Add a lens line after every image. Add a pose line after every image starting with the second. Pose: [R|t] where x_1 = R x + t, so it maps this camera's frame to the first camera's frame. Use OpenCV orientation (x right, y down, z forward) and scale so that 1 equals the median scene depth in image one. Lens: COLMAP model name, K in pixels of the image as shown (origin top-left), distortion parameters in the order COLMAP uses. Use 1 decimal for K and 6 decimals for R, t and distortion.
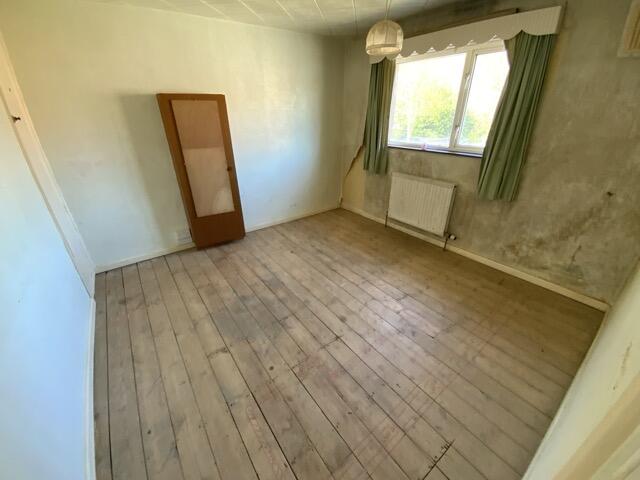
lens RADIAL K [[259.1, 0, 320.2], [0, 259.1, 241.8], [0, 0, 1]] dist [0.015973, -0.016028]
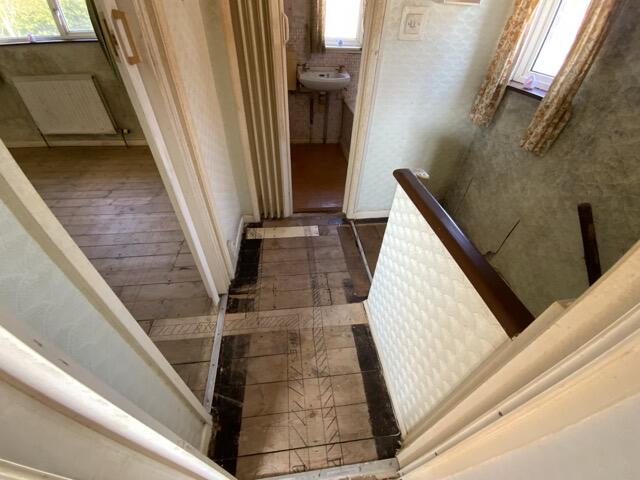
lens RADIAL K [[259.1, 0, 317.8], [0, 259.1, 241.5], [0, 0, 1]] dist [0.015973, -0.016028]
pose [[0.494086, -0.553496, 0.670464, -0.064482], [0.348379, 0.832592, 0.430608, 0.174366], [-0.796562, 0.020818, 0.604198, -0.257400]]
